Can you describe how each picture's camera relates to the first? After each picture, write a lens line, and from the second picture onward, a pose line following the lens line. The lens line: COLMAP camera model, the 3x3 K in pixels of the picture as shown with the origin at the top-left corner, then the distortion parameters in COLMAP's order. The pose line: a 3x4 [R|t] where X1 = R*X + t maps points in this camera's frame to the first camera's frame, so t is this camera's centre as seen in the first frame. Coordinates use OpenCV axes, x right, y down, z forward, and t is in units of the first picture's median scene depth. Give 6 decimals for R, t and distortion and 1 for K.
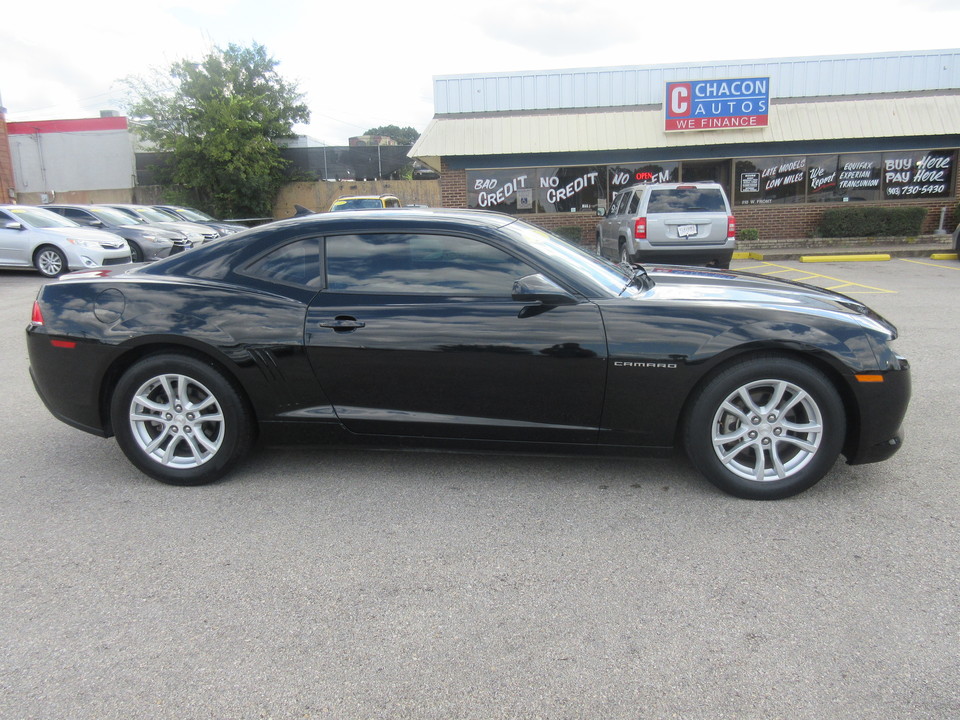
lens RADIAL K [[707.9, 0, 477.8], [0, 707.9, 361.8], [0, 0, 1]] dist [0.011297, -0.009010]
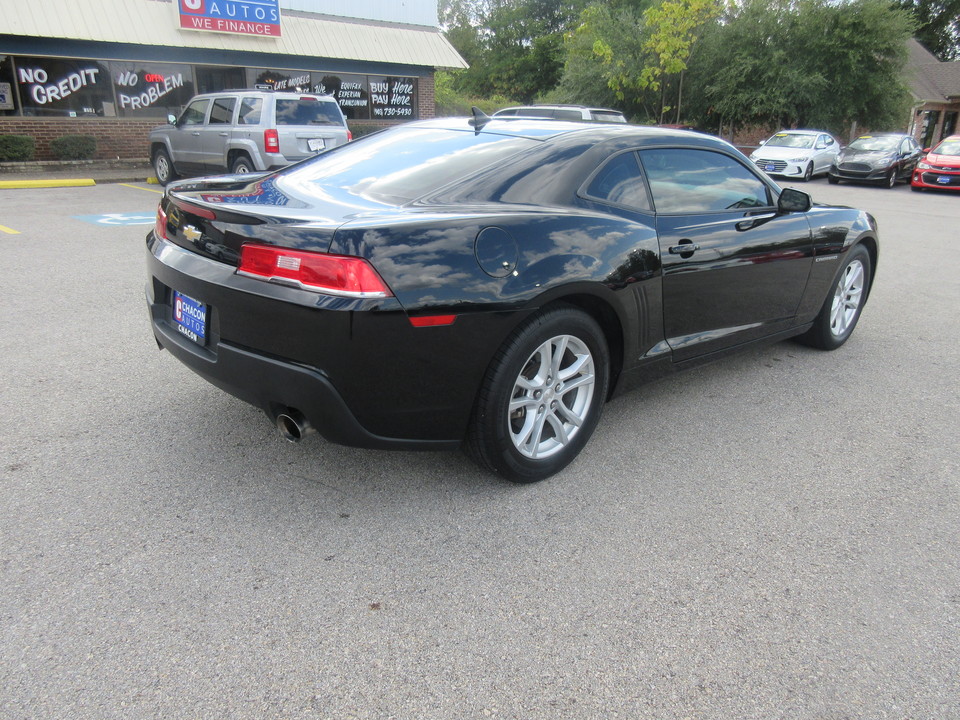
lens RADIAL K [[707.9, 0, 477.8], [0, 707.9, 361.8], [0, 0, 1]] dist [0.011297, -0.009010]
pose [[0.659911, -0.203304, 0.723315, -0.211342], [0.119599, 0.978844, 0.166011, -0.018373], [-0.741764, -0.023044, 0.670265, 0.113936]]
